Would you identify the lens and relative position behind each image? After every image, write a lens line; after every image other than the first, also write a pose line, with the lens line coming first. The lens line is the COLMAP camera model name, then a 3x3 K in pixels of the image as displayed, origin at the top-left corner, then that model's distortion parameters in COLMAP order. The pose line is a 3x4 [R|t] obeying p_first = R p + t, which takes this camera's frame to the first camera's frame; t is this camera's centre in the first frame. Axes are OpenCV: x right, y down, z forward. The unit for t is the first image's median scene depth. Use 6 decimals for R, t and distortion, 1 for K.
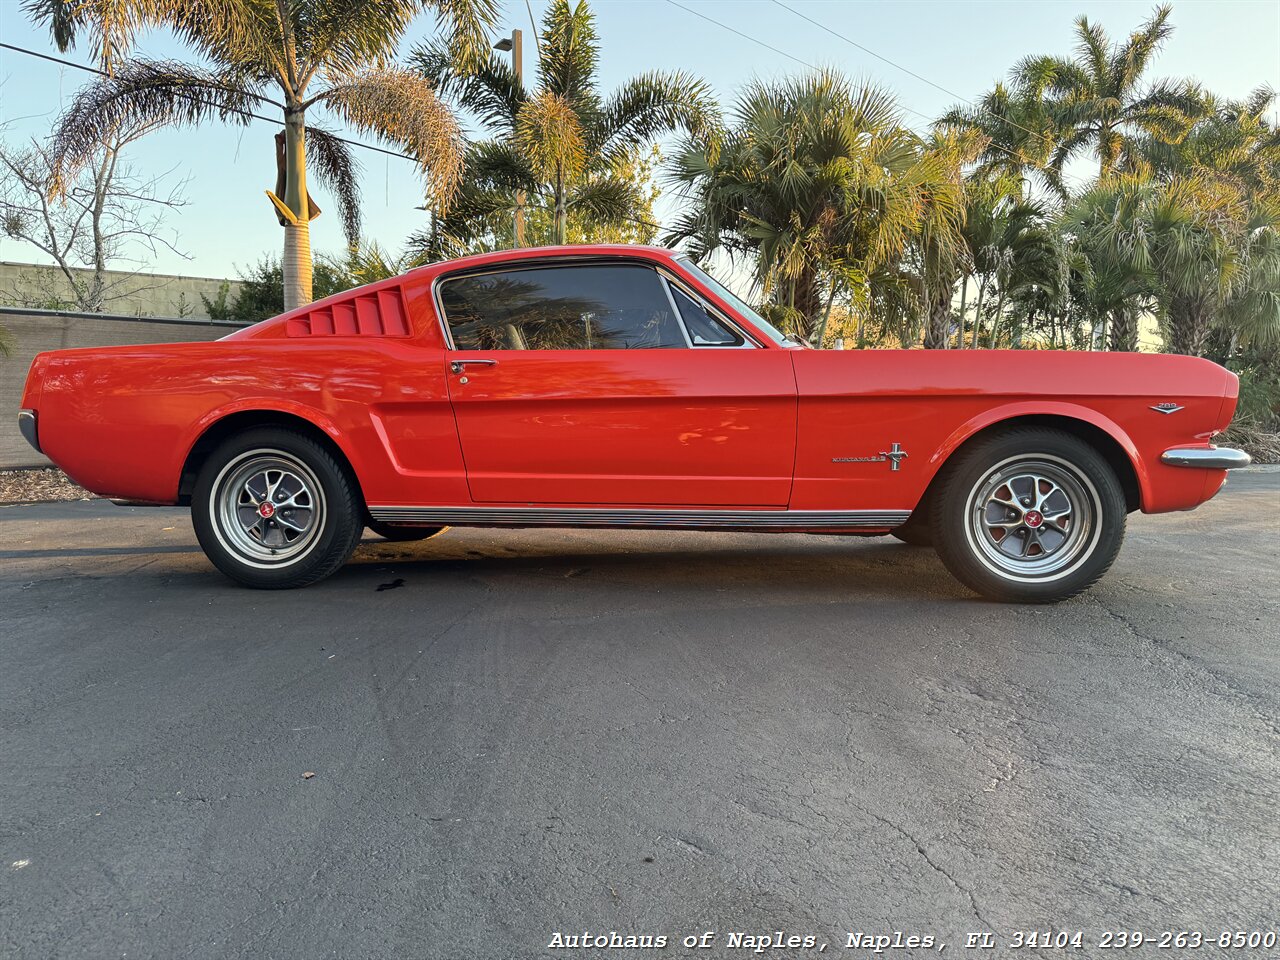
lens RADIAL K [[921.1, 0, 642.8], [0, 921.1, 476.0], [0, 0, 1]] dist [0.003555, -0.010024]
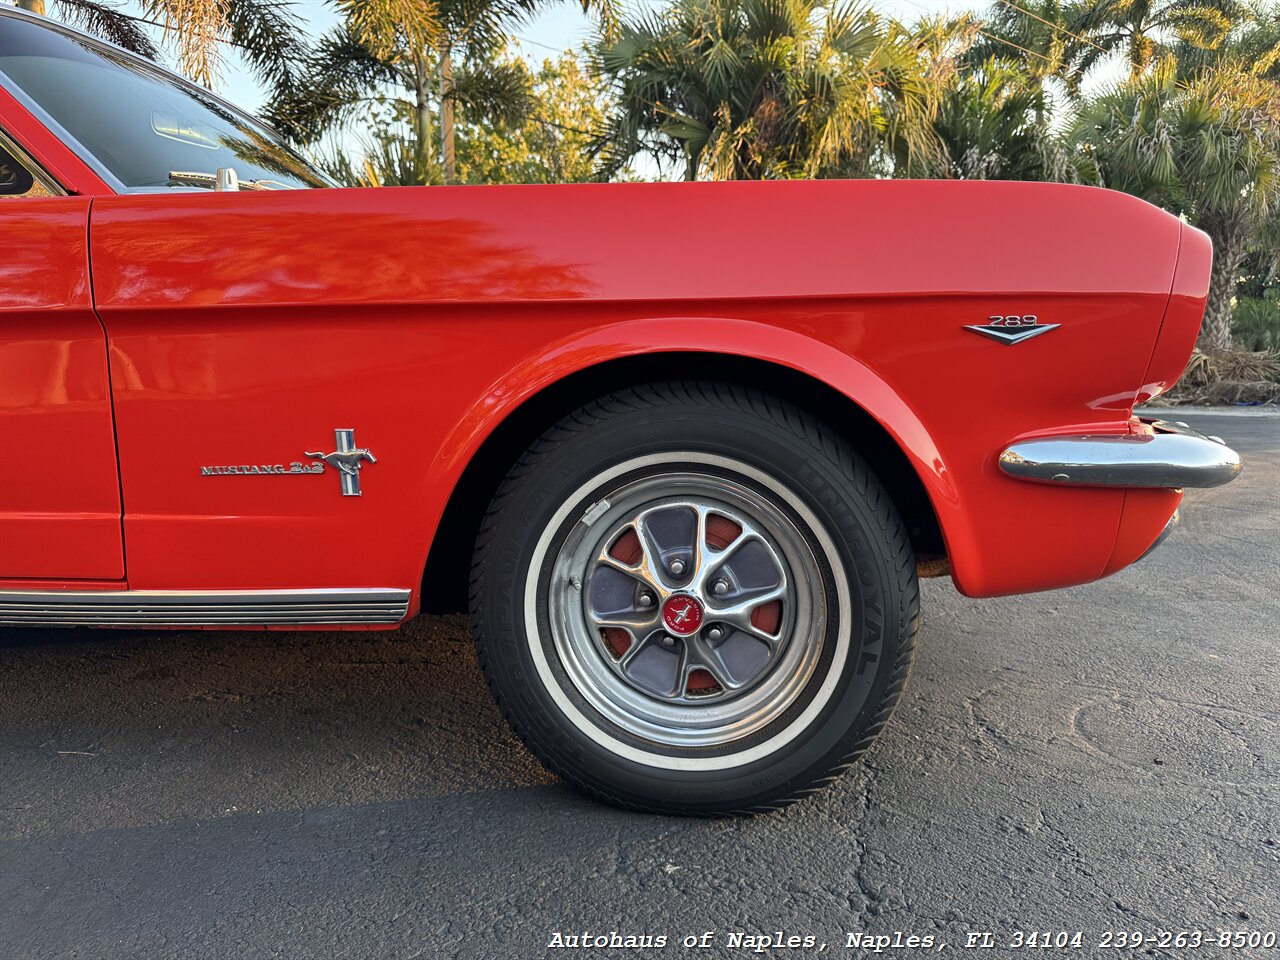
lens RADIAL K [[921.1, 0, 637.7], [0, 921.1, 469.8], [0, 0, 1]] dist [0.003555, -0.010024]
pose [[0.999434, -0.012803, -0.031099, 0.595308], [0.014615, 0.998164, 0.058781, -0.056790], [0.030290, -0.059202, 0.997786, 0.862663]]
